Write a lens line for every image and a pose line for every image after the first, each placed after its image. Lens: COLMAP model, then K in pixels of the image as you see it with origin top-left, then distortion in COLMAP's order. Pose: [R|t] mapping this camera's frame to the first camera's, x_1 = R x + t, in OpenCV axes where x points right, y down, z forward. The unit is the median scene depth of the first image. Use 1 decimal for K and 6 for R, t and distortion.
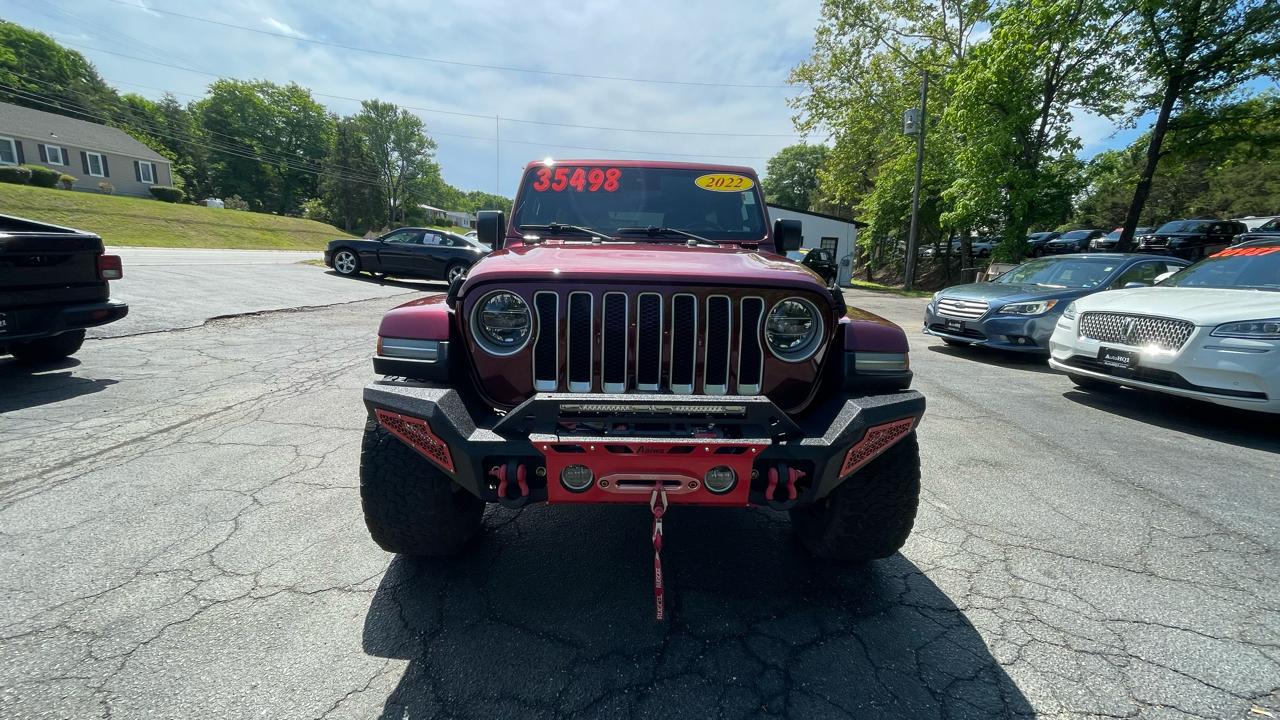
lens RADIAL K [[528.0, 0, 647.0], [0, 528.0, 367.0], [0, 0, 1]] dist [-0.001634, 0.000041]
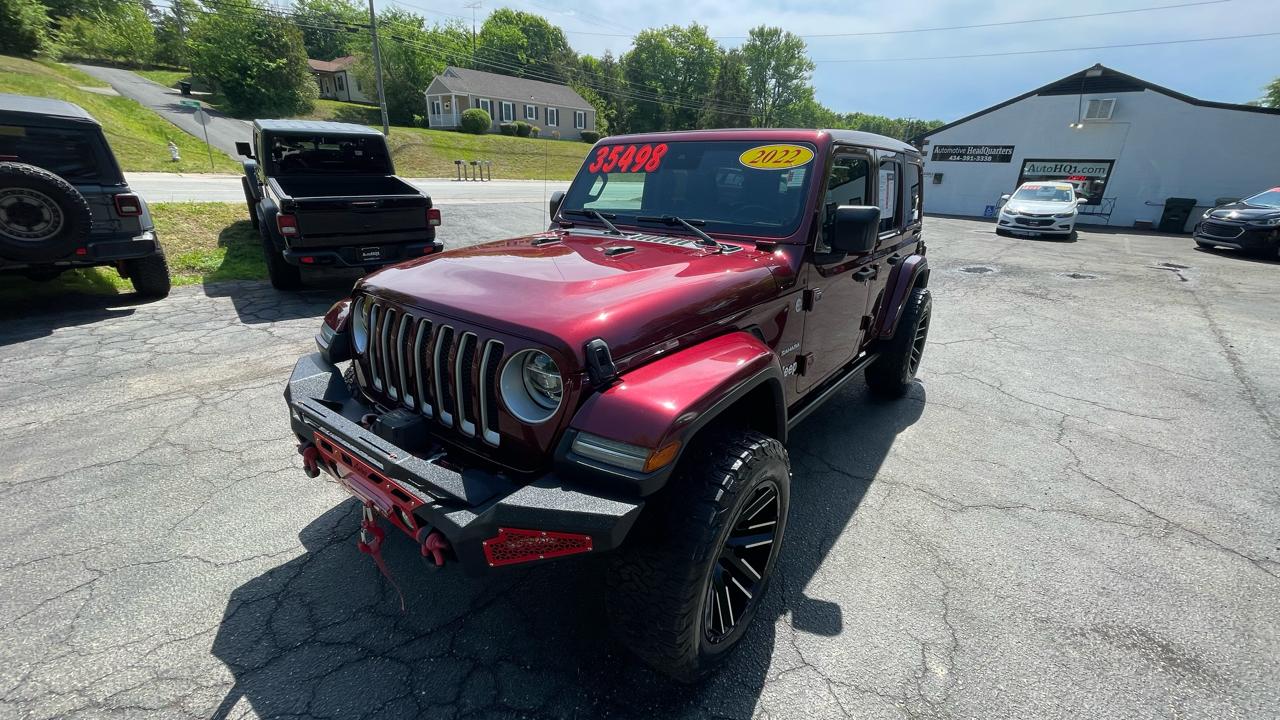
lens RADIAL K [[528.0, 0, 637.2], [0, 528.0, 367.5], [0, 0, 1]] dist [-0.001634, 0.000041]
pose [[0.774271, 0.210819, -0.596708, 0.099201], [-0.130873, 0.975840, 0.174951, -0.029456], [0.619174, -0.057367, 0.783155, 0.046369]]
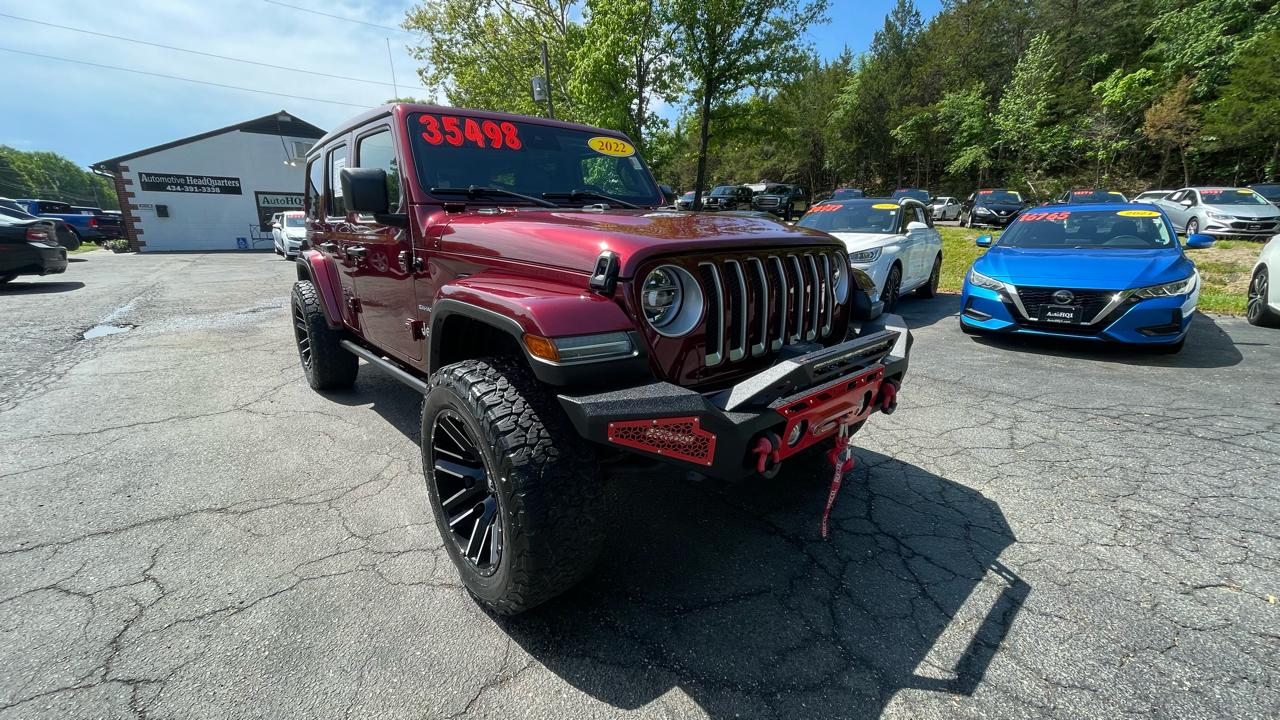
lens RADIAL K [[528.0, 0, 642.5], [0, 528.0, 365.9], [0, 0, 1]] dist [-0.001634, 0.000041]
pose [[0.764563, -0.198331, 0.613277, -0.093174], [0.158288, 0.980119, 0.119631, -0.009270], [-0.624810, 0.005609, 0.780756, 0.033034]]
